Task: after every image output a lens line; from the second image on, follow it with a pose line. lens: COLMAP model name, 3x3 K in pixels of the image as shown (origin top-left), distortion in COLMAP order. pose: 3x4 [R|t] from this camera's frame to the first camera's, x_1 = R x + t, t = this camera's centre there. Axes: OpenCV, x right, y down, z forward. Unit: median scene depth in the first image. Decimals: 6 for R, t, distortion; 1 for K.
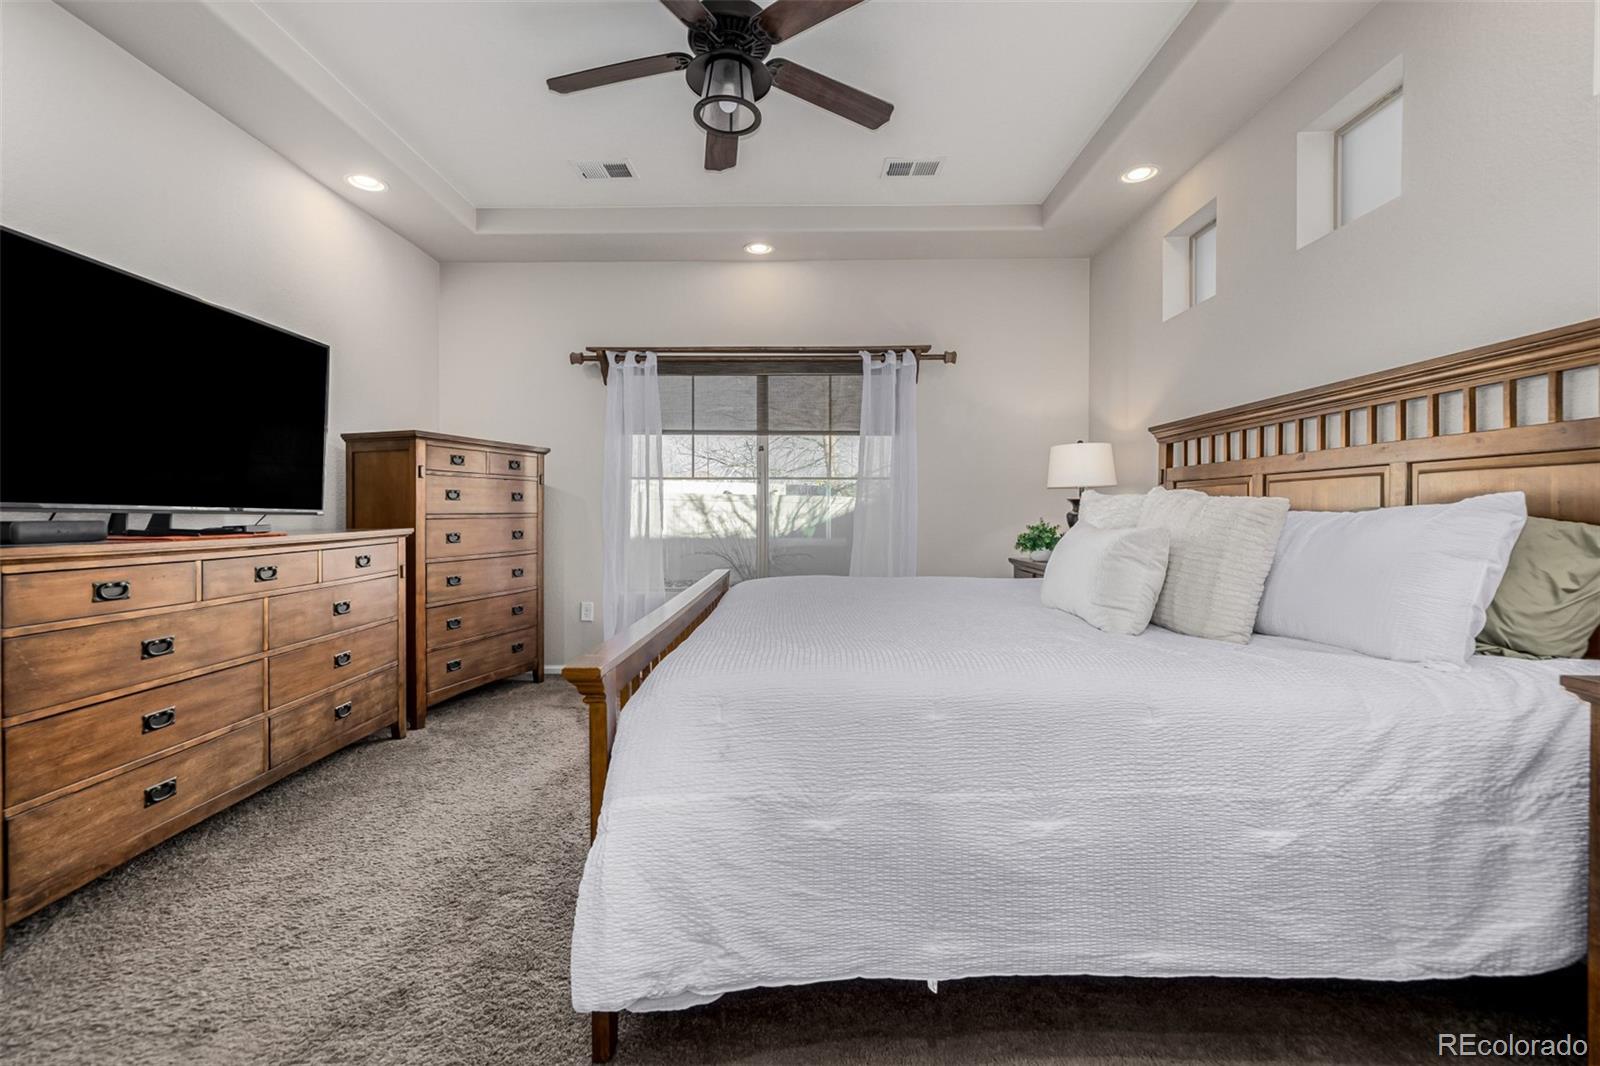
lens RADIAL K [[676.6, 0, 793.9], [0, 676.6, 521.2], [0, 0, 1]] dist [0.000068, 0.000374]
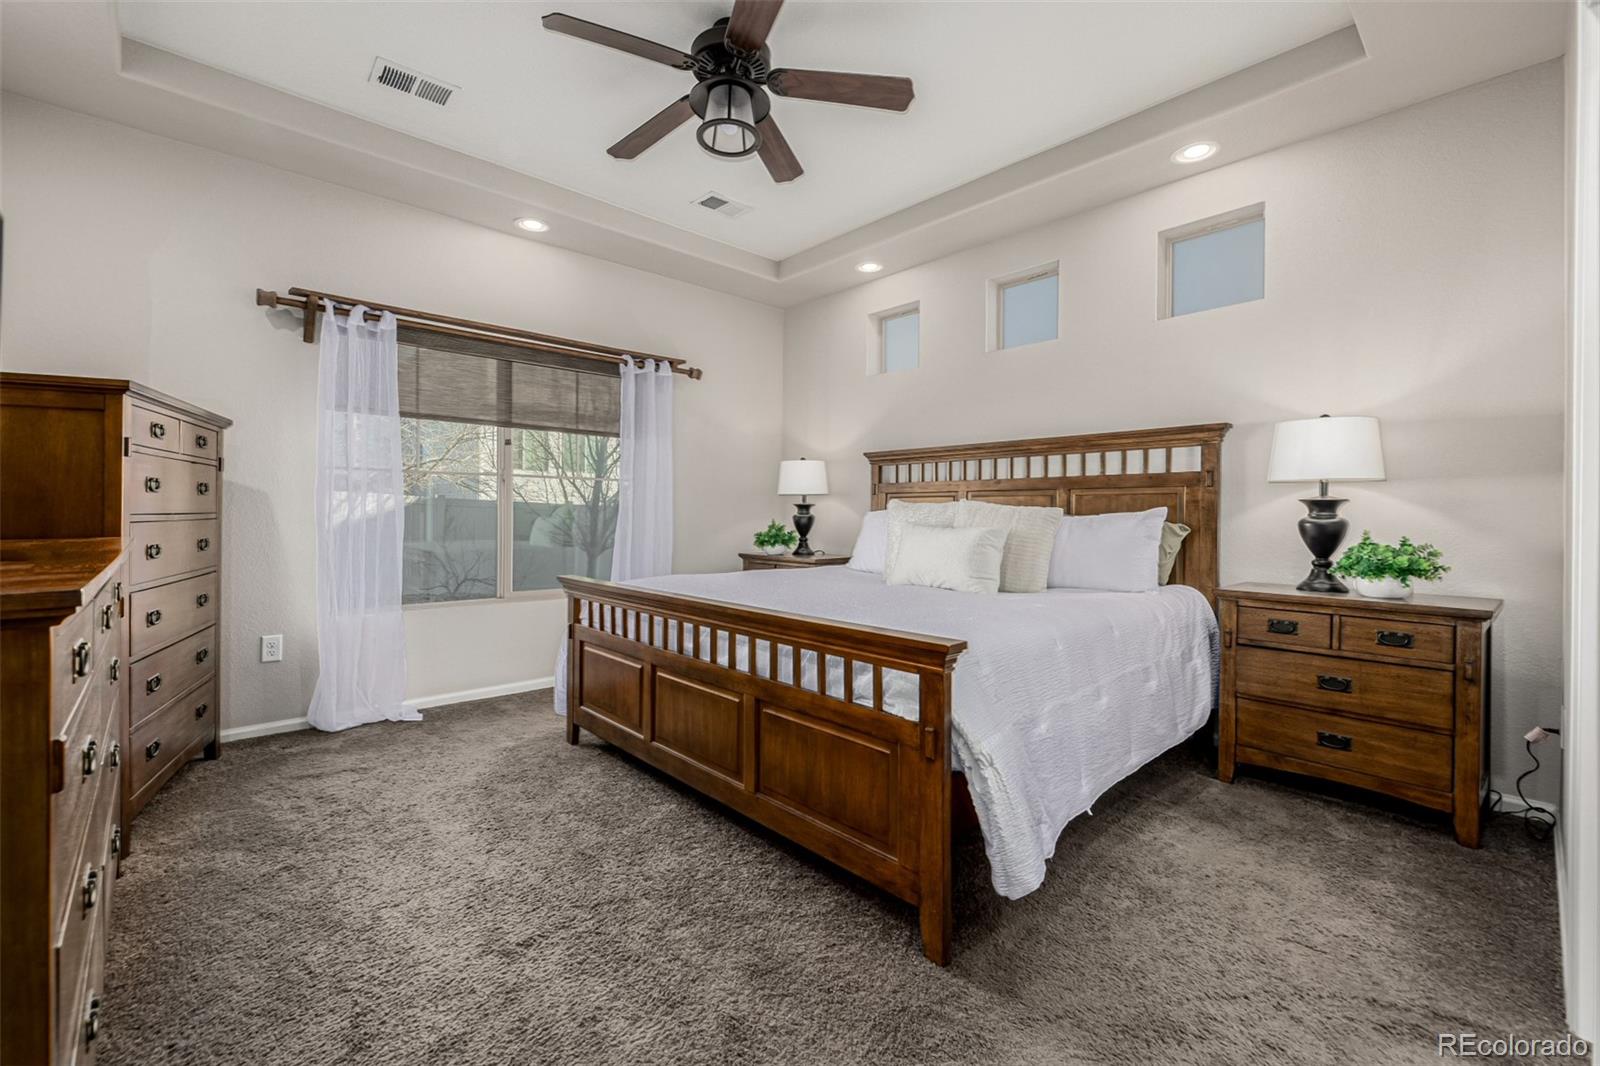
lens RADIAL K [[676.6, 0, 787.8], [0, 676.6, 518.4], [0, 0, 1]] dist [0.000068, 0.000374]
pose [[0.726514, -0.000512, 0.687151, -0.428358], [0.003335, 0.999991, -0.002781, -0.002381], [-0.687143, 0.004313, 0.726509, 0.097280]]
